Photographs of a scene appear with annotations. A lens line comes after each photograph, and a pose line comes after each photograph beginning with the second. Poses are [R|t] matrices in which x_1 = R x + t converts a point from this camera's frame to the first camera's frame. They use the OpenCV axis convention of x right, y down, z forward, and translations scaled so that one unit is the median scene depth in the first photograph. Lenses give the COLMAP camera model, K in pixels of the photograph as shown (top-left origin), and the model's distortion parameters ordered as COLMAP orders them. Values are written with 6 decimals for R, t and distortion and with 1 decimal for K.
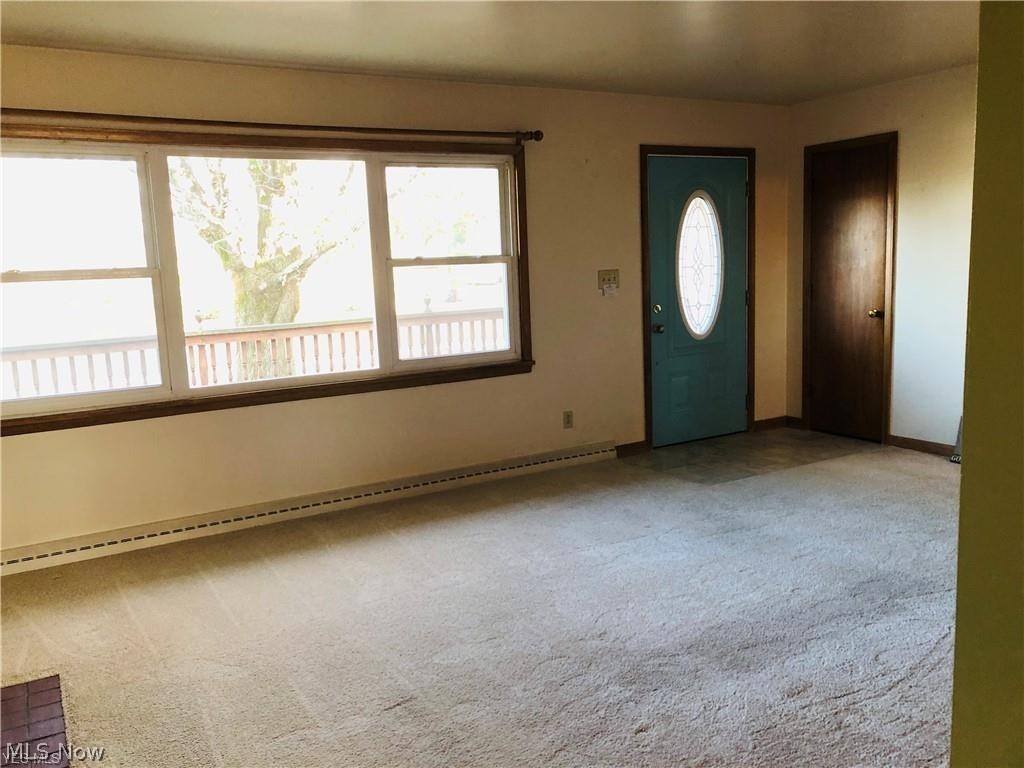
lens RADIAL K [[920.8, 0, 512.0], [0, 920.8, 384.0], [0, 0, 1]] dist [0.085405, -0.000960]
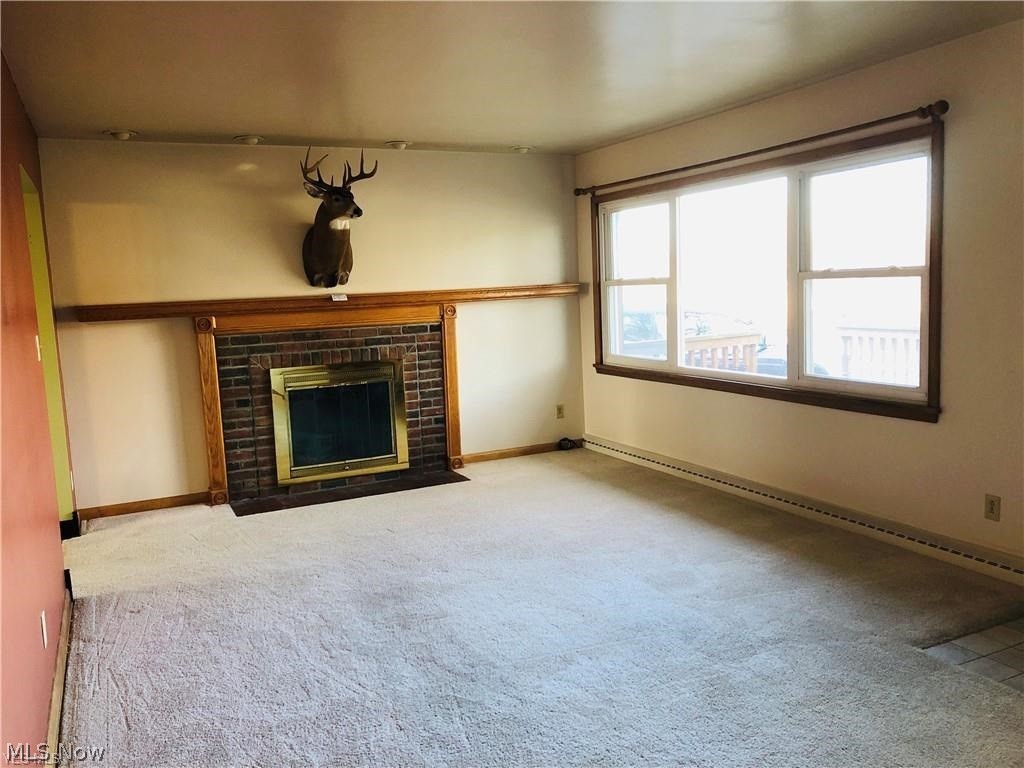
lens RADIAL K [[920.8, 0, 512.0], [0, 920.8, 384.0], [0, 0, 1]] dist [0.085405, -0.000960]
pose [[-0.160858, 0.146694, -0.976015, 0.887053], [-0.102066, 0.981119, 0.164283, -0.145720], [0.981686, 0.126044, -0.142848, 0.837048]]
